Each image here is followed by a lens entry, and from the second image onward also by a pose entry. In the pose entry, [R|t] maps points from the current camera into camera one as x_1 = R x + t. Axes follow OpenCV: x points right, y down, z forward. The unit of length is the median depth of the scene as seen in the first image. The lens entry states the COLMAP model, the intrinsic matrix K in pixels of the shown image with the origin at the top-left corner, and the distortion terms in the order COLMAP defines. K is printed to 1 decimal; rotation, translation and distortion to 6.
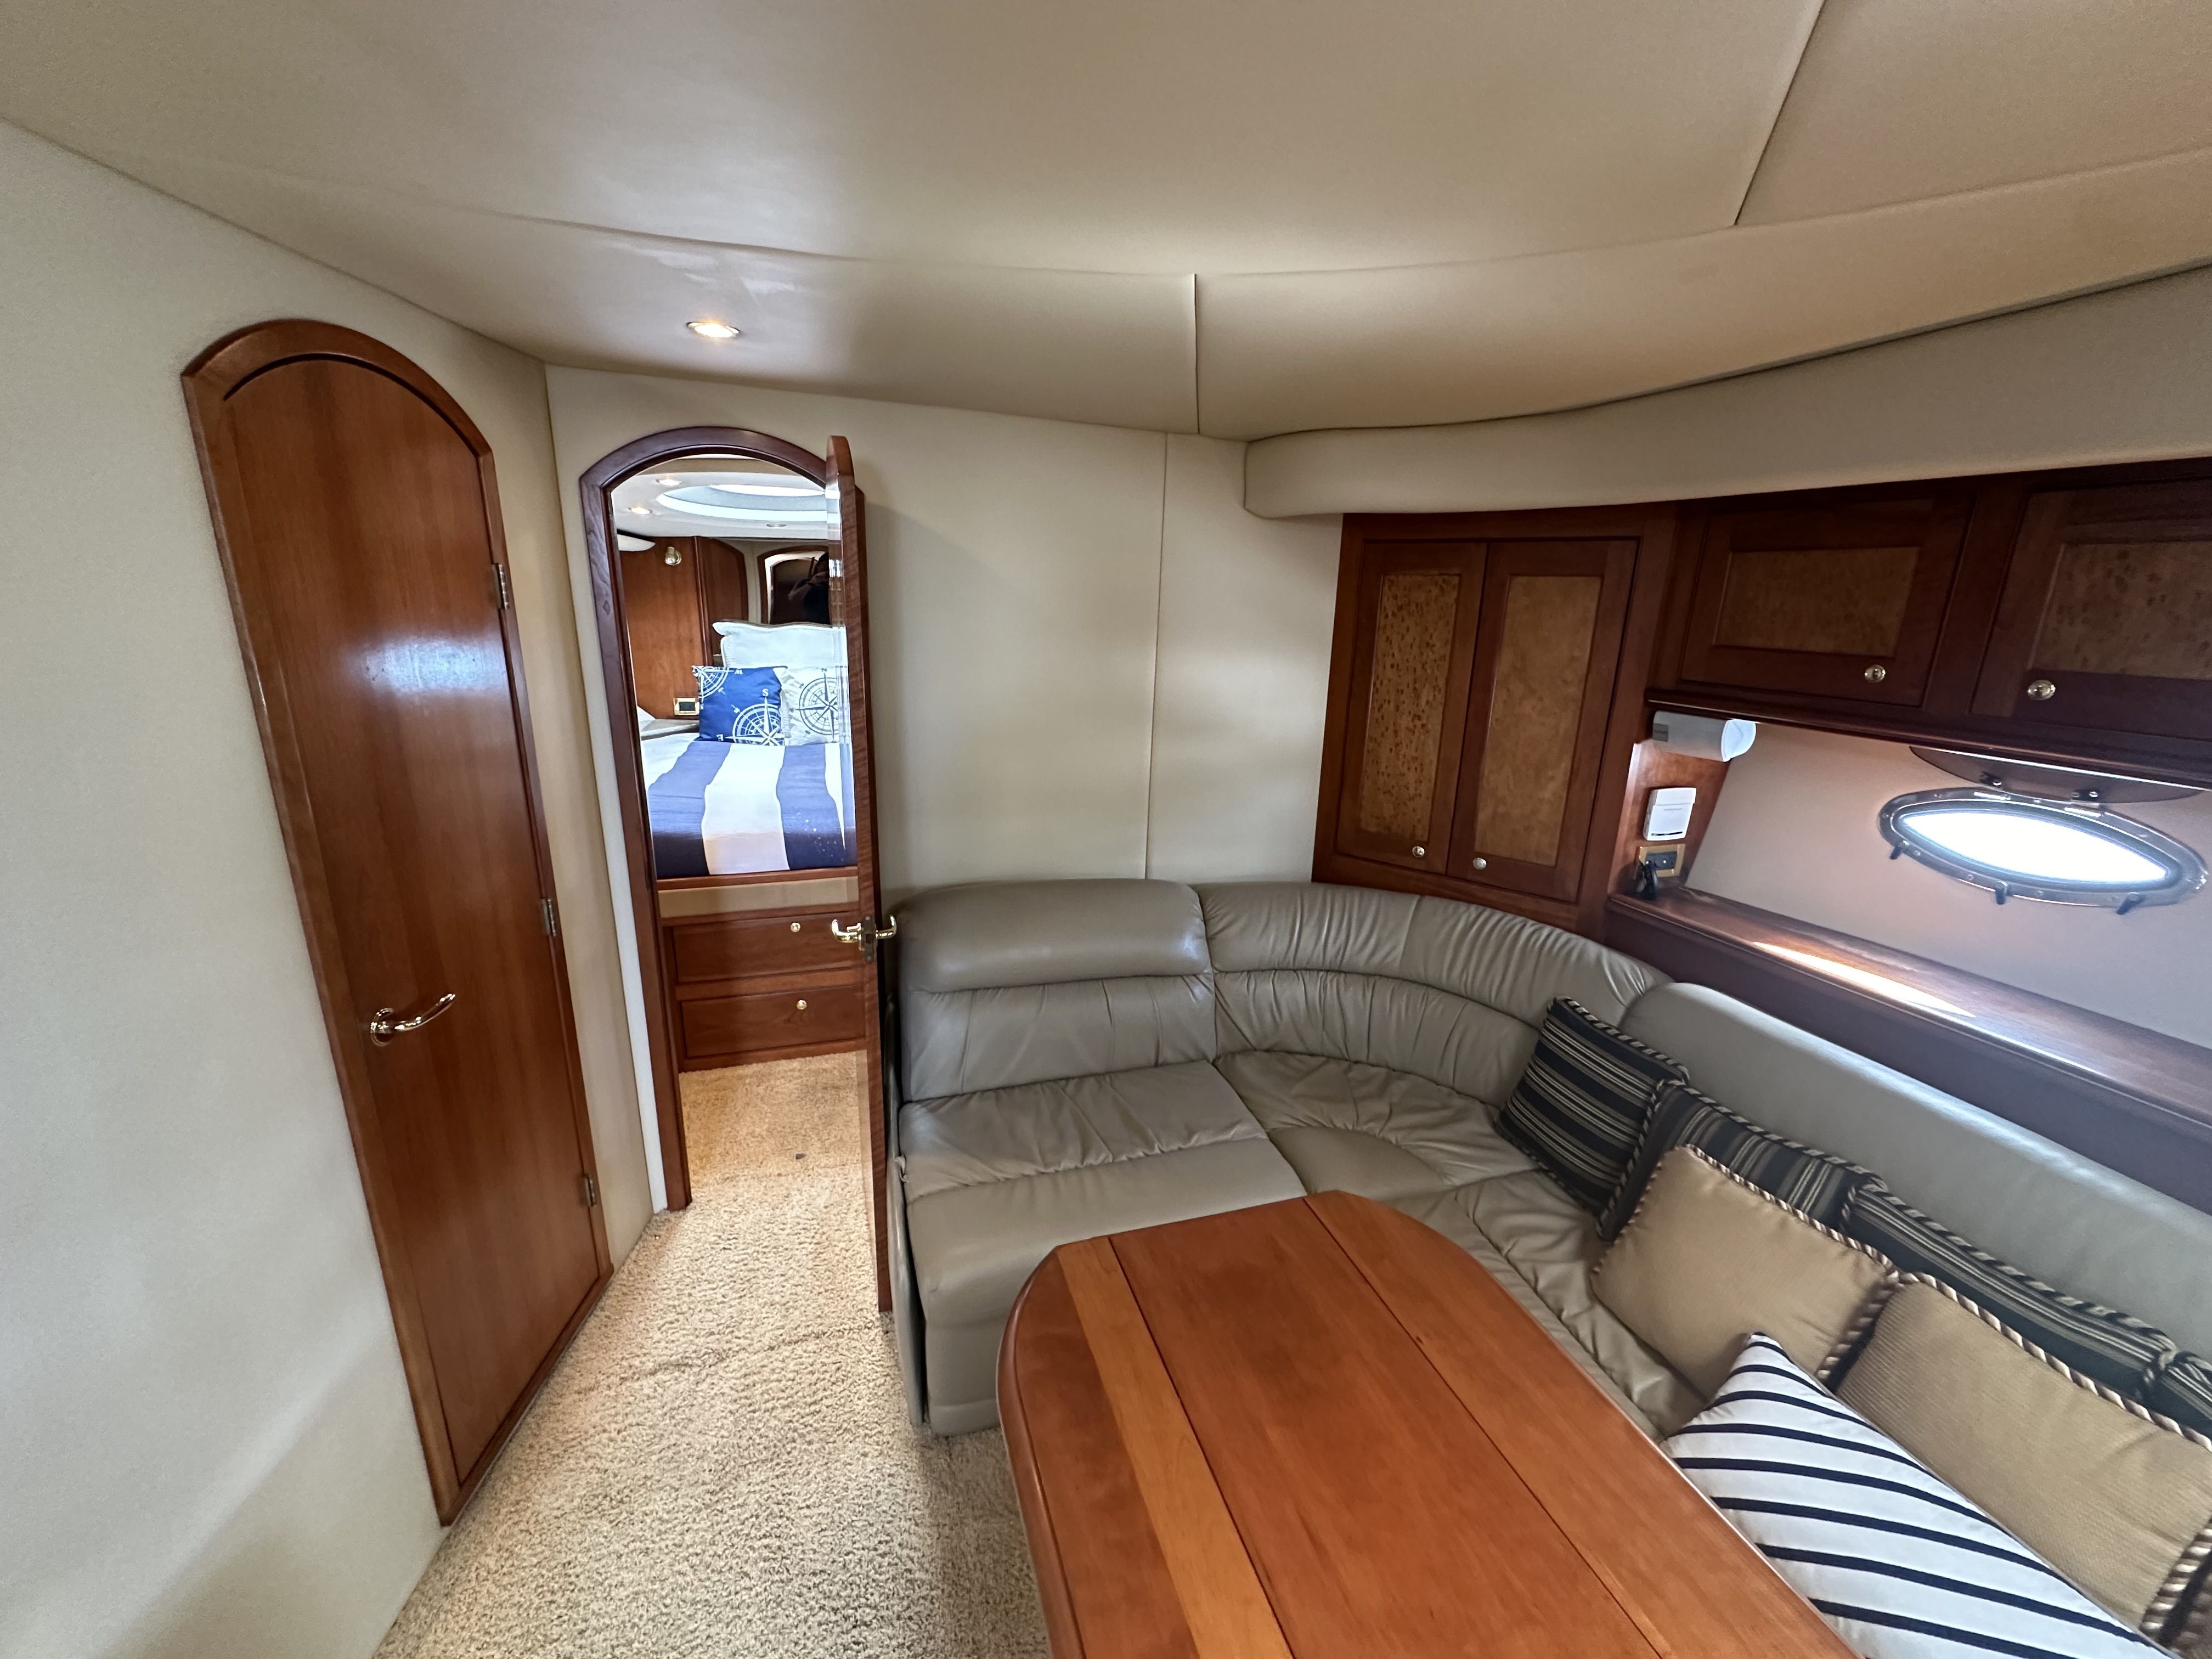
lens RADIAL K [[882.2, 0, 1104.3], [0, 882.2, 828.9], [0, 0, 1]] dist [-0.002202, 0.000371]
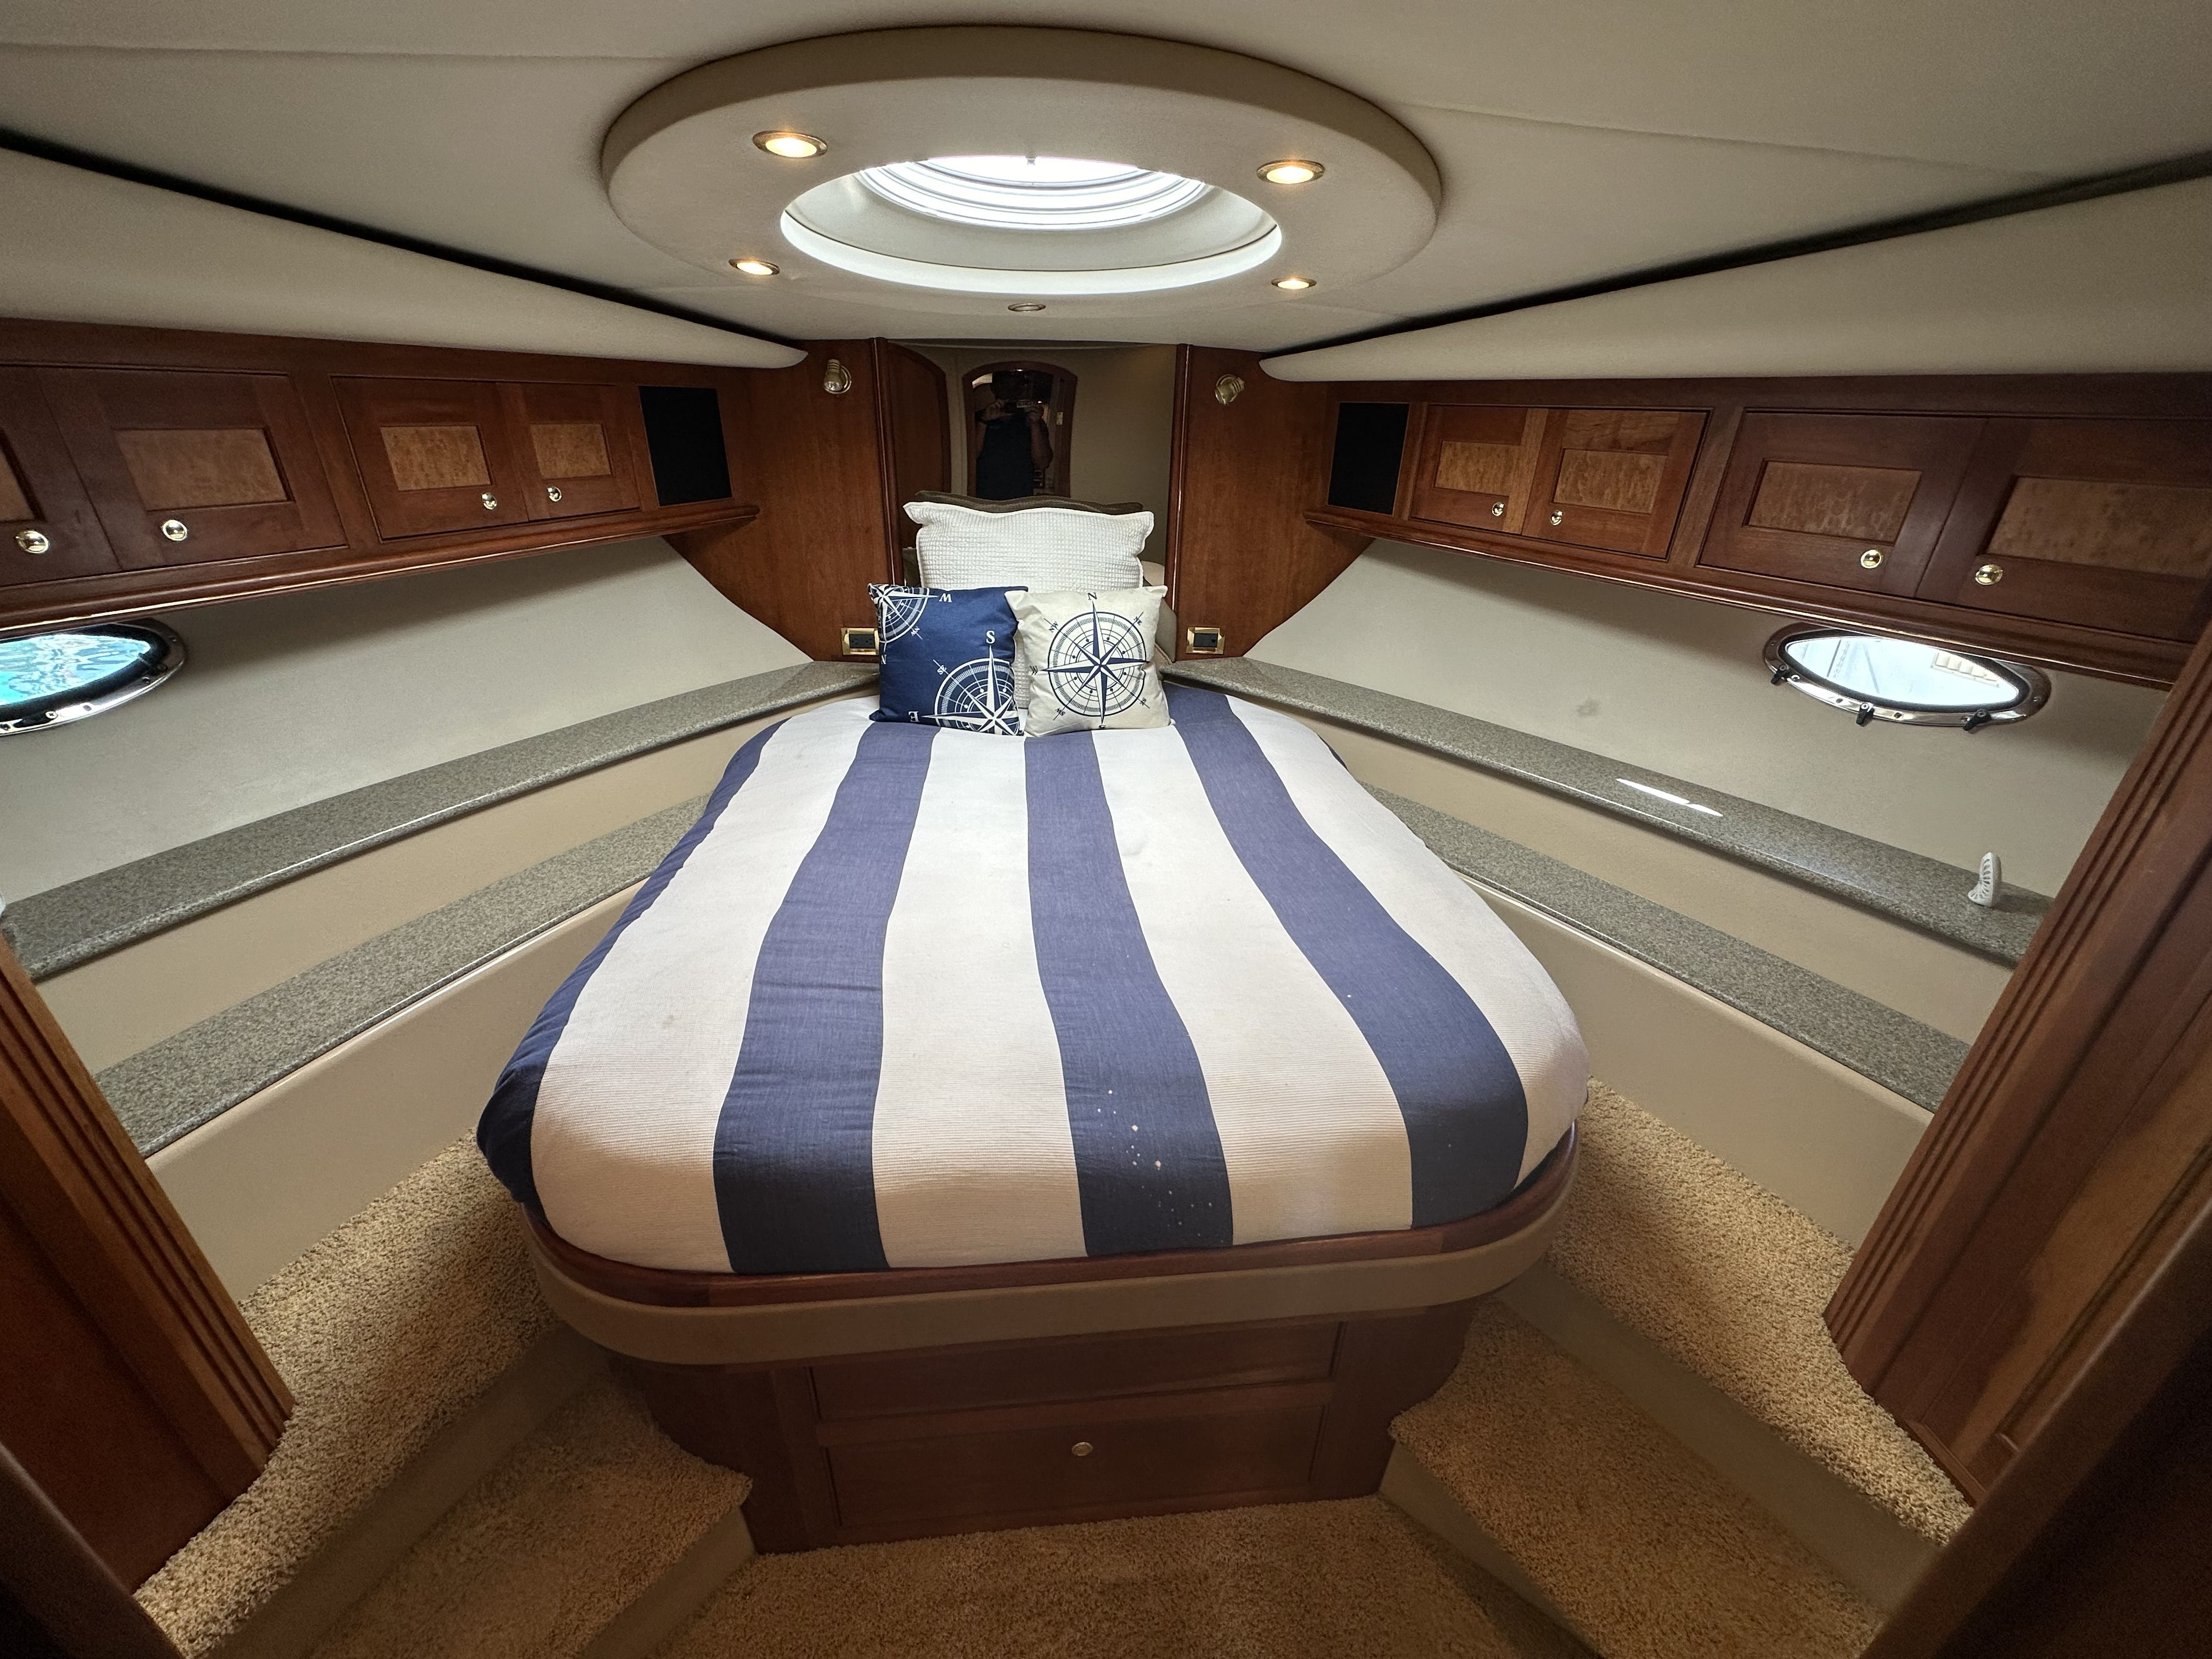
lens RADIAL K [[882.2, 0, 1104.3], [0, 882.2, 828.9], [0, 0, 1]] dist [-0.002202, 0.000371]
pose [[0.980008, 0.083067, -0.180788, -0.362988], [-0.049381, 0.981793, 0.183421, -0.254517], [0.192733, -0.170827, 0.966267, 0.811605]]
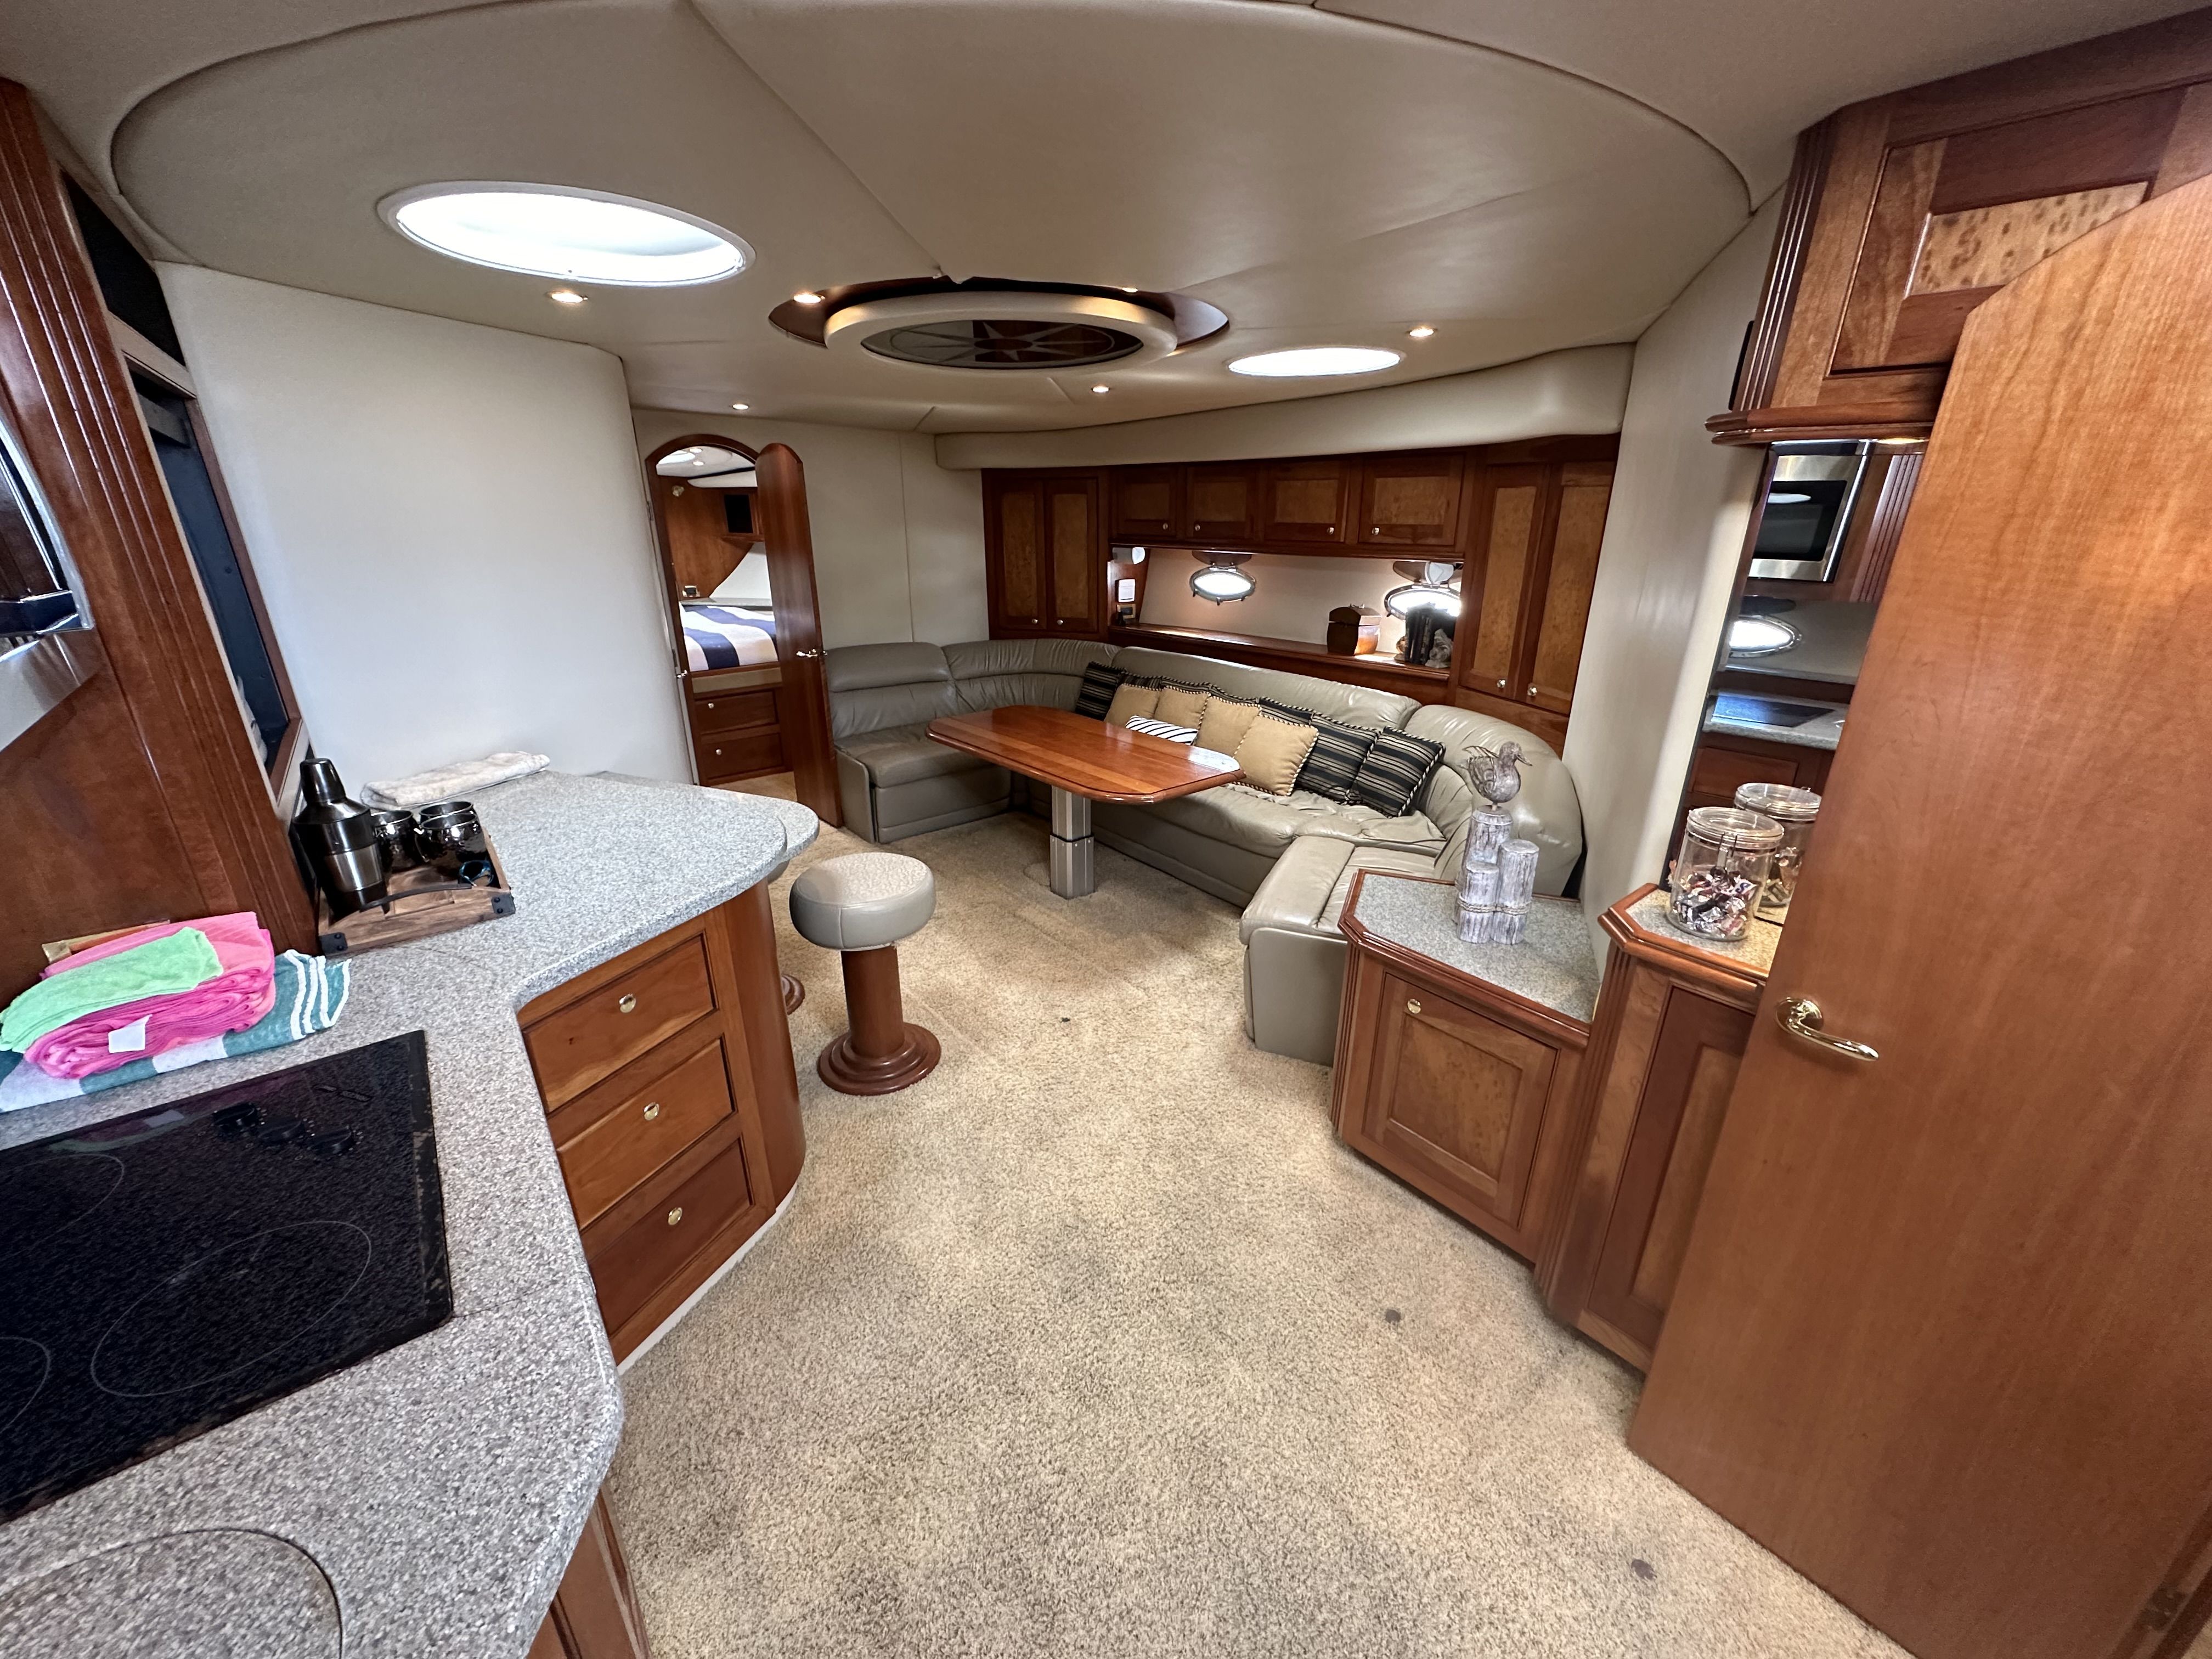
lens RADIAL K [[877.1, 0, 1102.7], [0, 877.1, 828.9], [0, 0, 1]] dist [-0.001687, -0.002451]
pose [[0.920305, -0.161291, 0.356404, -0.374597], [0.126475, 0.984796, 0.119085, 0.312415], [-0.370193, -0.064519, 0.926712, -1.199044]]
